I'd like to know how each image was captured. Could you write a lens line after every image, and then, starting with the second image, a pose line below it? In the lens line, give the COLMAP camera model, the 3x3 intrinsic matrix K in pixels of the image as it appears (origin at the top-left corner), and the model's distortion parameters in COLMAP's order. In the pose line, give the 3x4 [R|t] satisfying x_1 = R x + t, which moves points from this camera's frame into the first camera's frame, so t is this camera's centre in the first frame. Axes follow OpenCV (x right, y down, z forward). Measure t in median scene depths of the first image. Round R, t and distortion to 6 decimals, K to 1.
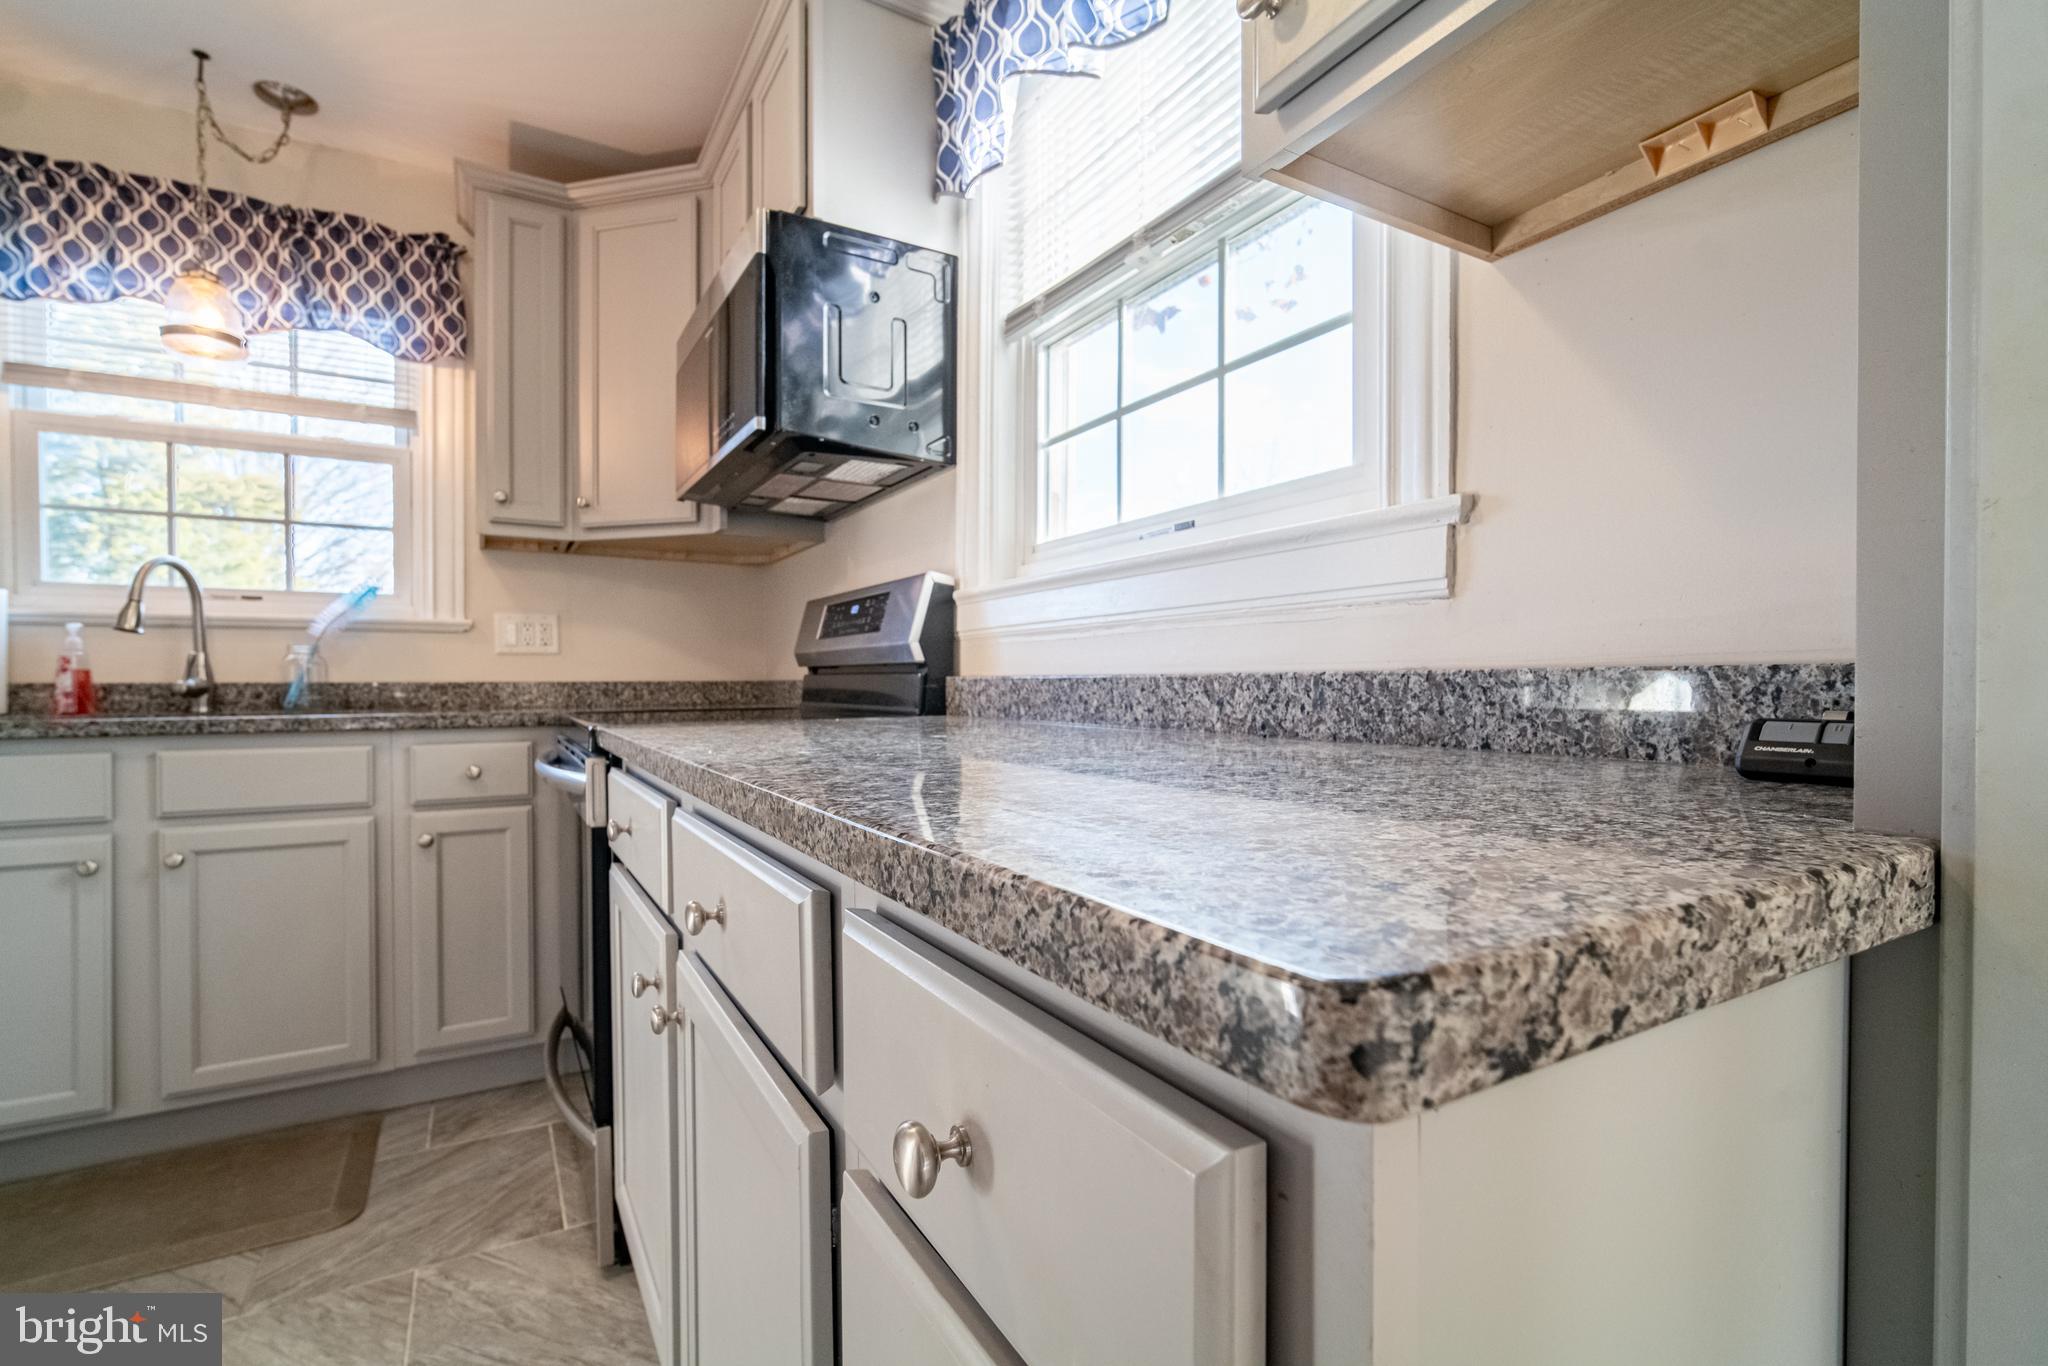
lens RADIAL K [[933.1, 0, 1074.1], [0, 933.1, 696.8], [0, 0, 1]] dist [-0.016134, 0.005666]
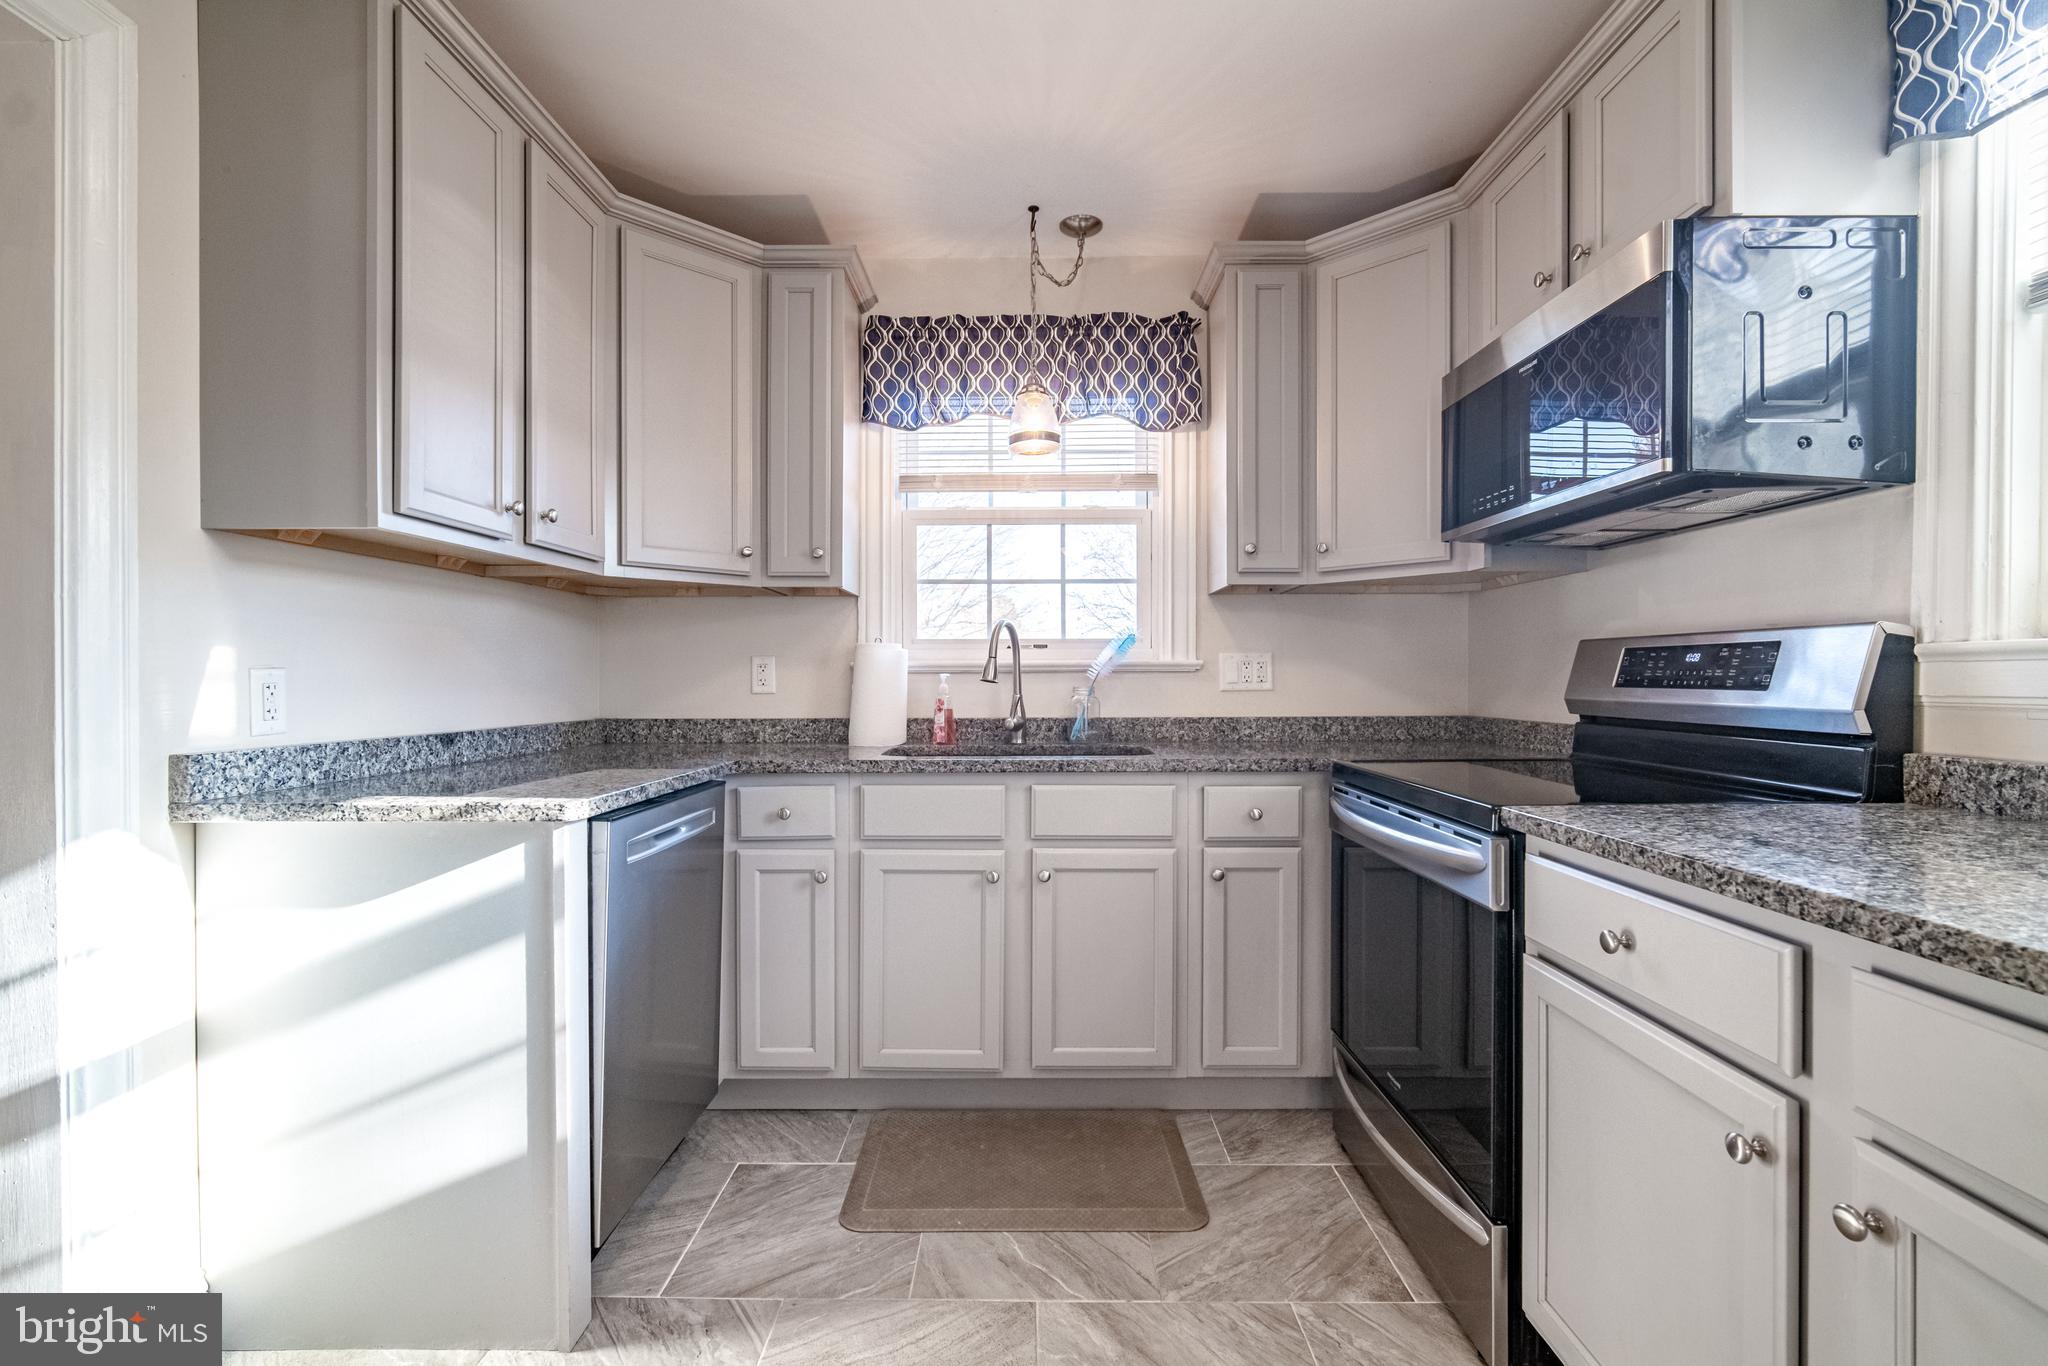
lens RADIAL K [[933.1, 0, 1028.7], [0, 933.1, 685.4], [0, 0, 1]] dist [-0.016134, 0.005666]
pose [[0.847947, 0.003694, -0.530068, -0.288079], [-0.005276, 0.999985, -0.001470, -0.060493], [0.530054, 0.004043, 0.847954, -0.044644]]
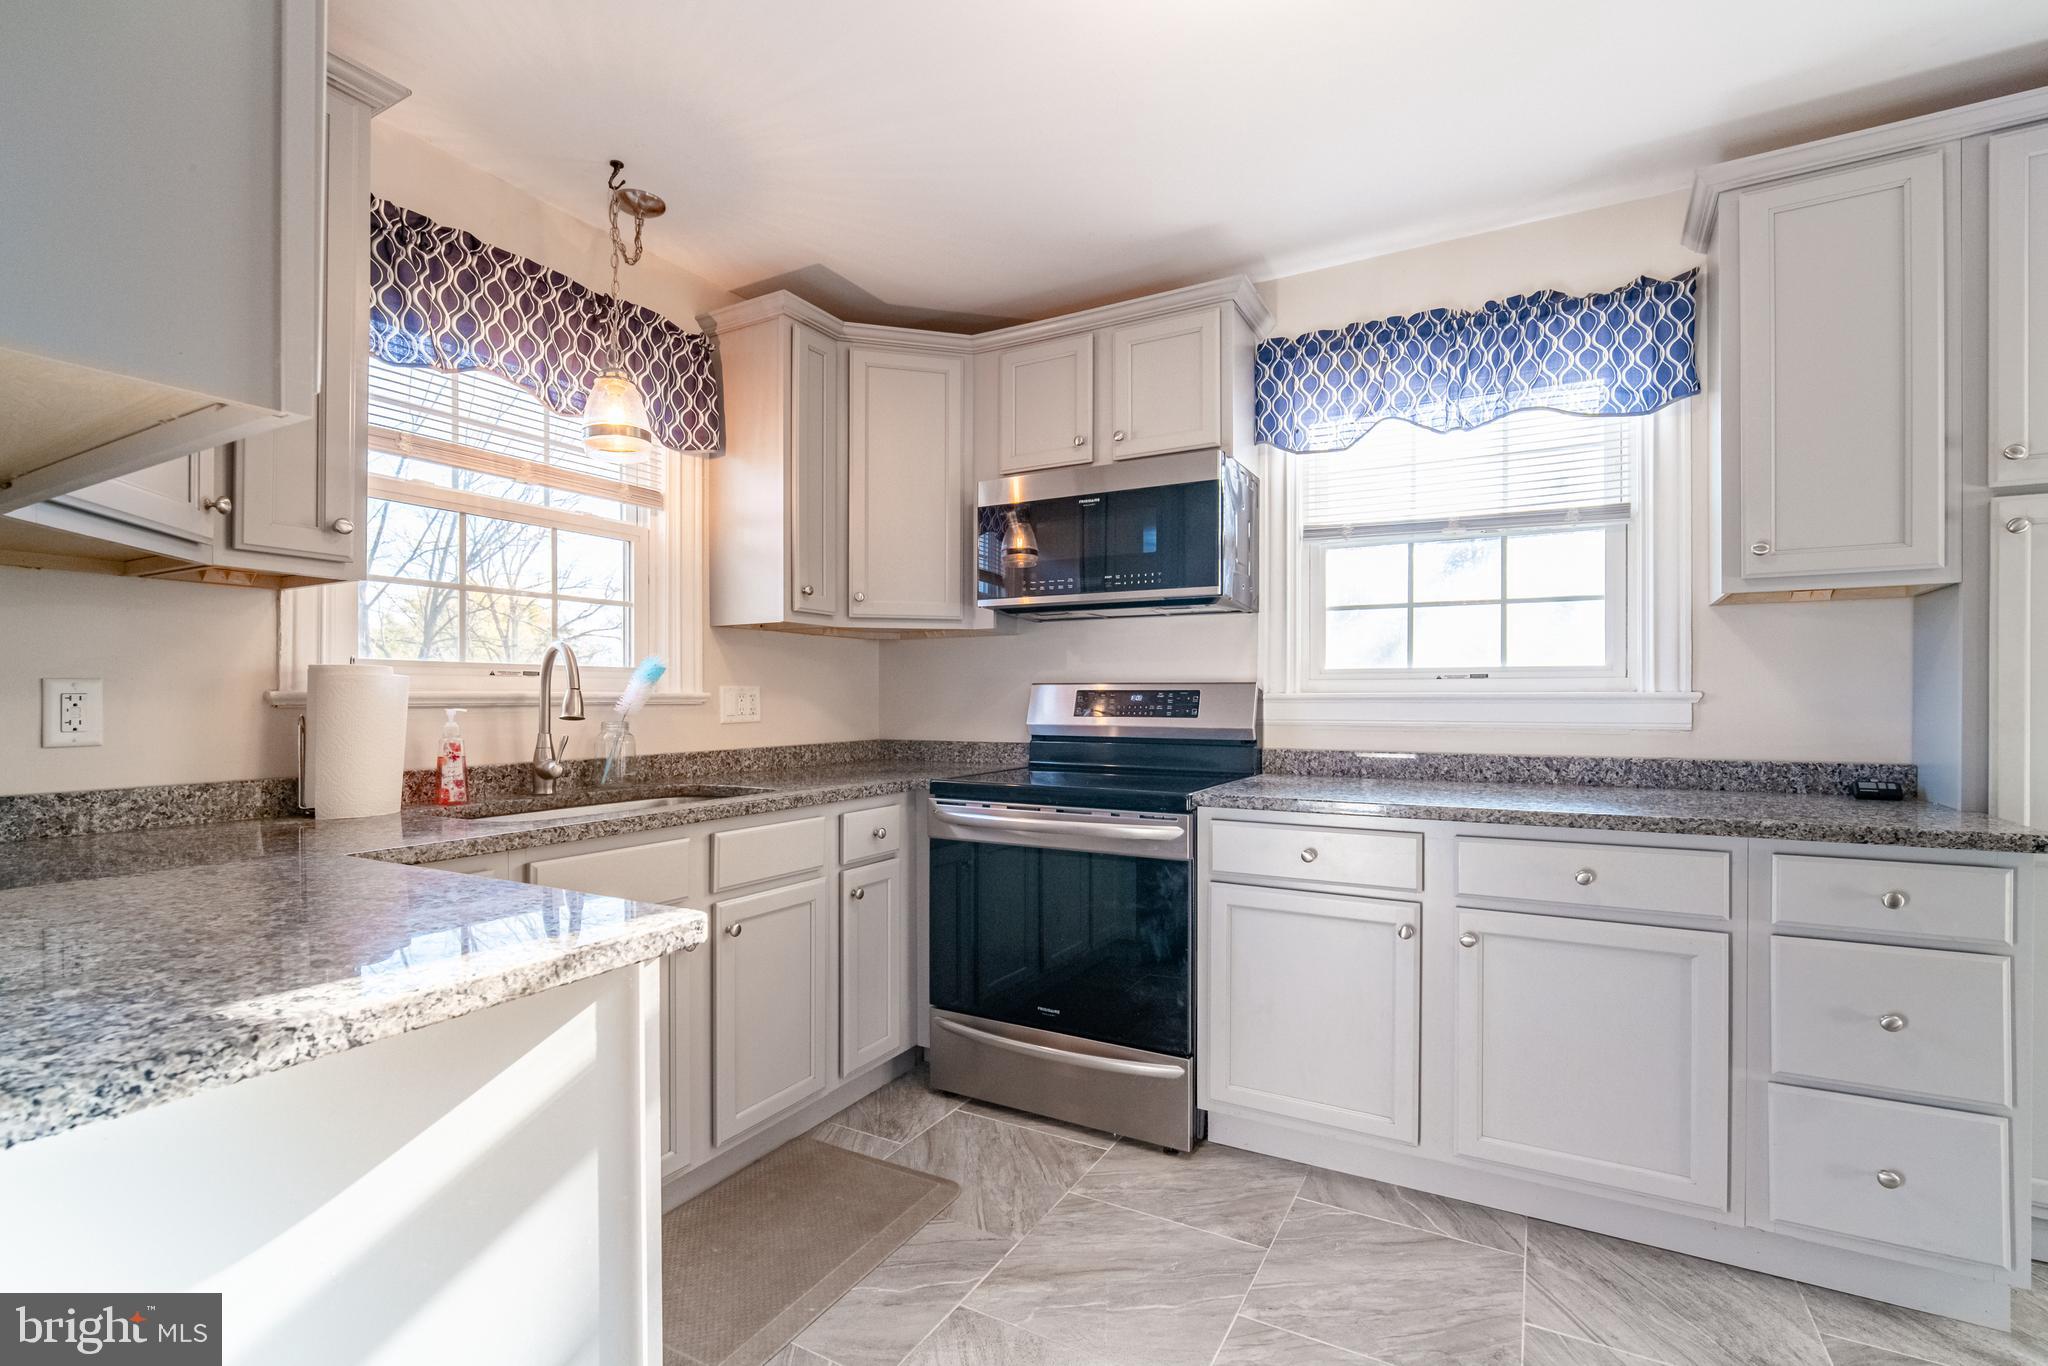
lens RADIAL K [[933.1, 0, 1005.7], [0, 933.1, 700.6], [0, 0, 1]] dist [-0.016134, 0.005666]
pose [[0.869969, -0.000902, 0.493105, -1.051247], [0.005378, 0.999956, -0.007659, -0.075893], [-0.493077, 0.009315, 0.869936, -0.122304]]
